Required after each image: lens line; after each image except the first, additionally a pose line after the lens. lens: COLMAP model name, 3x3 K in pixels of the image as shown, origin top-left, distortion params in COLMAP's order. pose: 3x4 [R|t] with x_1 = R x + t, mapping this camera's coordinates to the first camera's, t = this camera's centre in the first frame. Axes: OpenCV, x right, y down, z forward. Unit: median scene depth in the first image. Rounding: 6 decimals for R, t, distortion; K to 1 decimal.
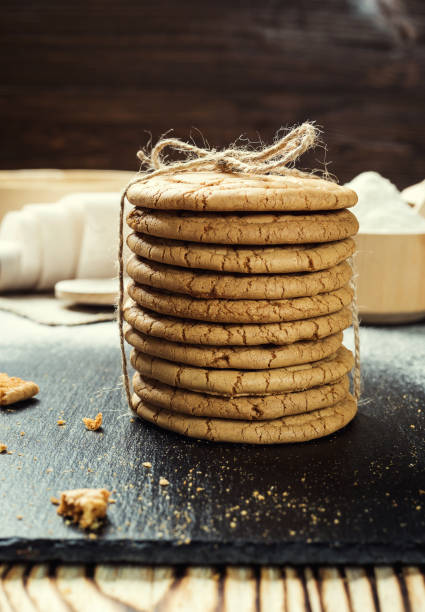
lens RADIAL K [[1057.8, 0, 211.0], [0, 1057.8, 331.9], [0, 0, 1]] dist [-0.150621, 0.000000]
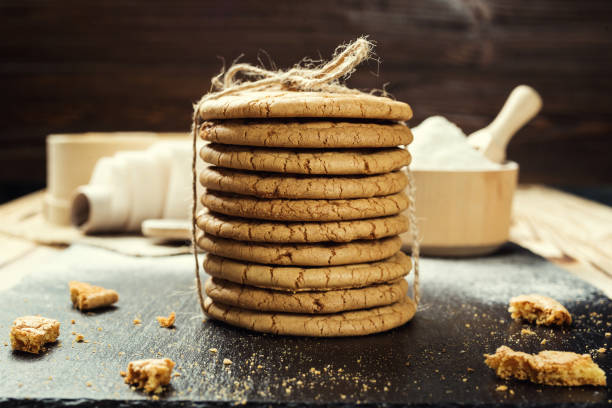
lens RADIAL K [[1019.3, 0, 306.2], [0, 1019.3, 206.1], [0, 0, 1]] dist [-0.164033, 0.000000]
pose [[0.999986, -0.003369, -0.004058, 0.034992], [0.002877, 0.993296, -0.115559, 0.092412], [0.004420, 0.115546, 0.993292, -0.032601]]
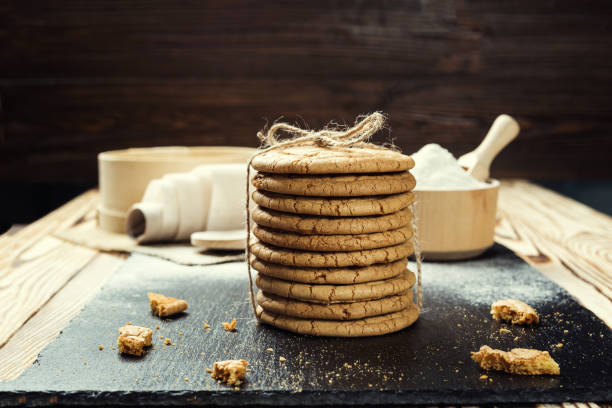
lens RADIAL K [[982.2, 0, 305.9], [0, 982.2, 204.8], [0, 0, 1]] dist [-0.145974, 0.000000]
pose [[0.999849, -0.017197, -0.002634, -0.004722], [0.016889, 0.995764, -0.090380, 0.046680], [0.004177, 0.090321, 0.995904, -0.317220]]
